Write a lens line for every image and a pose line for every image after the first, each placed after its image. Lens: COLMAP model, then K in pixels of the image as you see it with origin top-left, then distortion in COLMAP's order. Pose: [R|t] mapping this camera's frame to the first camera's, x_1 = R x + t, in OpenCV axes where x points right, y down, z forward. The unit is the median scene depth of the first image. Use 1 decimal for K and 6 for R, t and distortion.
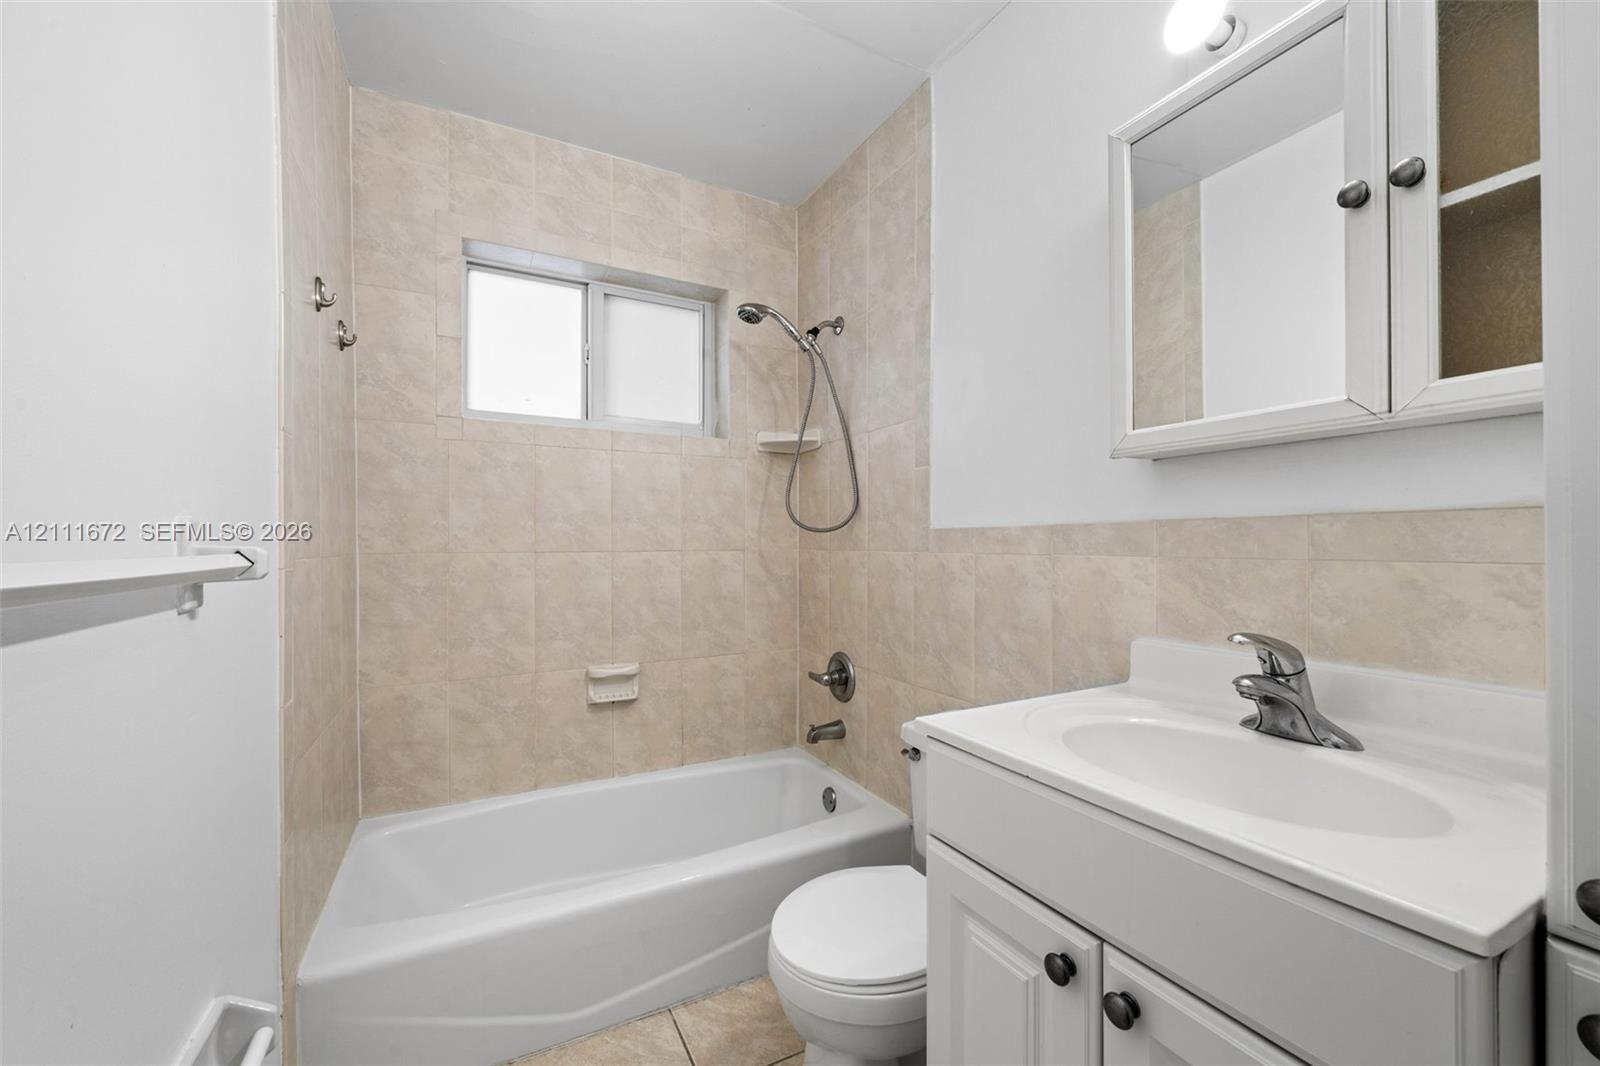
lens RADIAL K [[639.6, 0, 801.1], [0, 639.6, 541.0], [0, 0, 1]] dist [-0.004093, 0.001043]
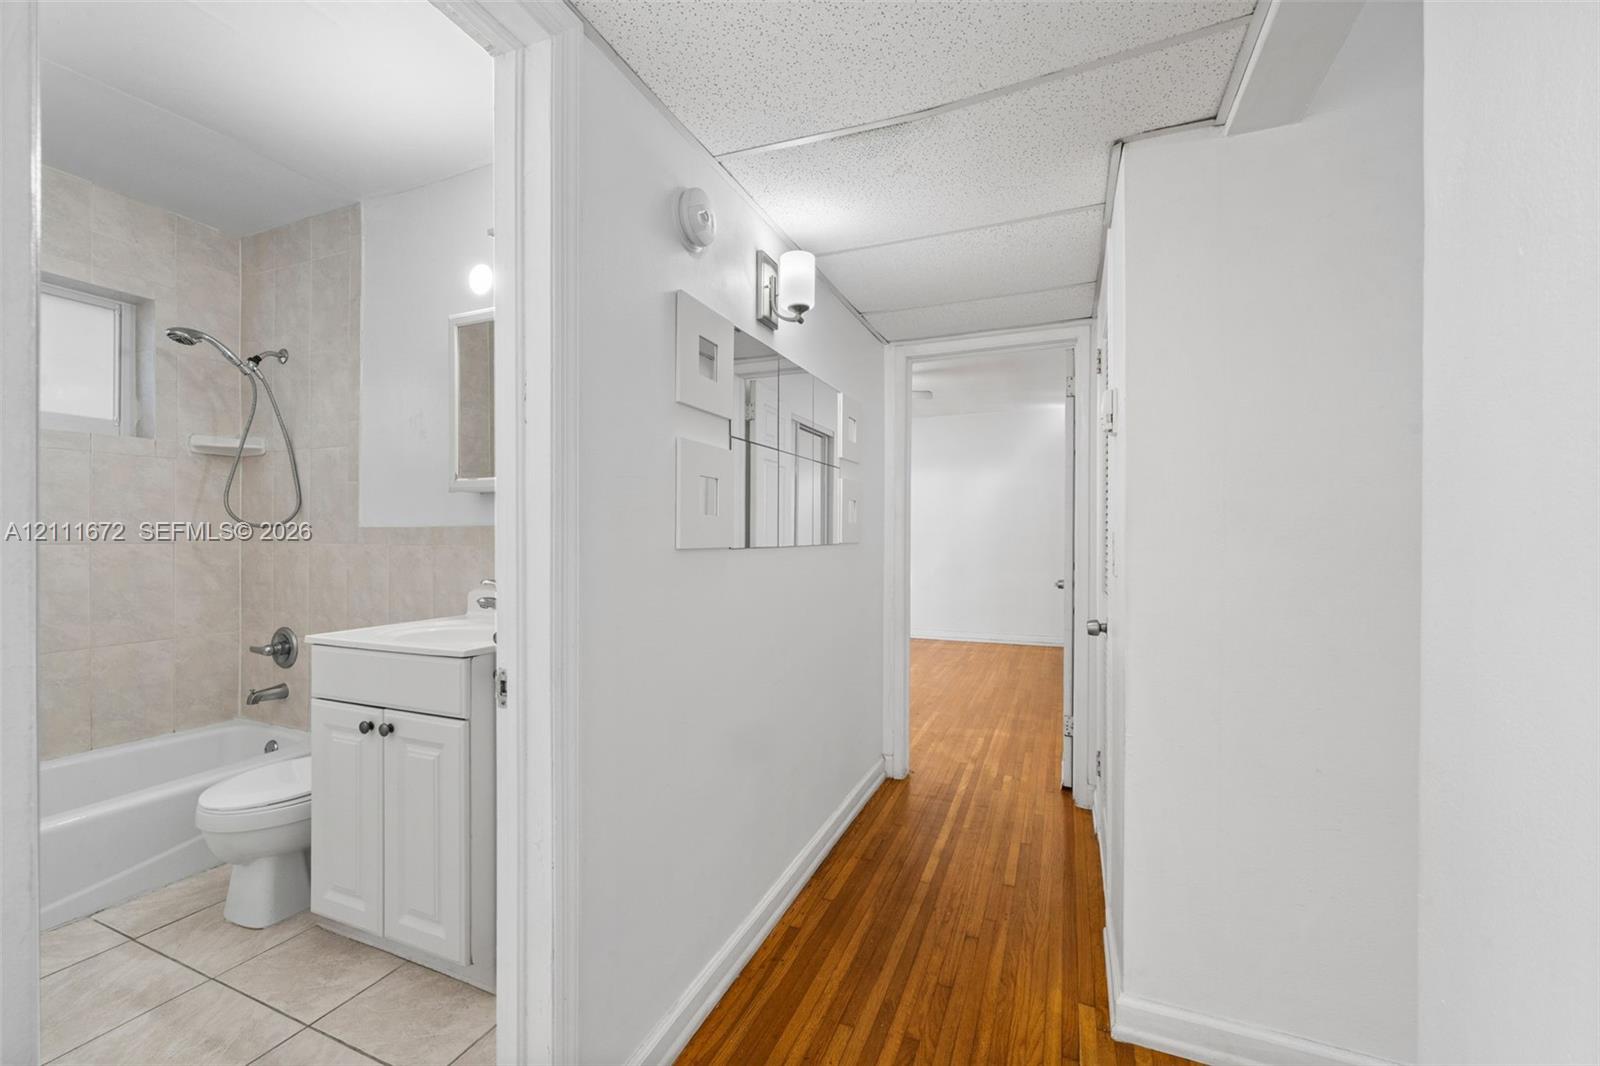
lens RADIAL K [[639.6, 0, 792.6], [0, 639.6, 533.2], [0, 0, 1]] dist [-0.004093, 0.001043]
pose [[0.776697, 0.003161, 0.629867, 0.048691], [-0.004922, 0.999987, 0.001050, -0.009461], [-0.629856, -0.003916, 0.776702, -0.543654]]
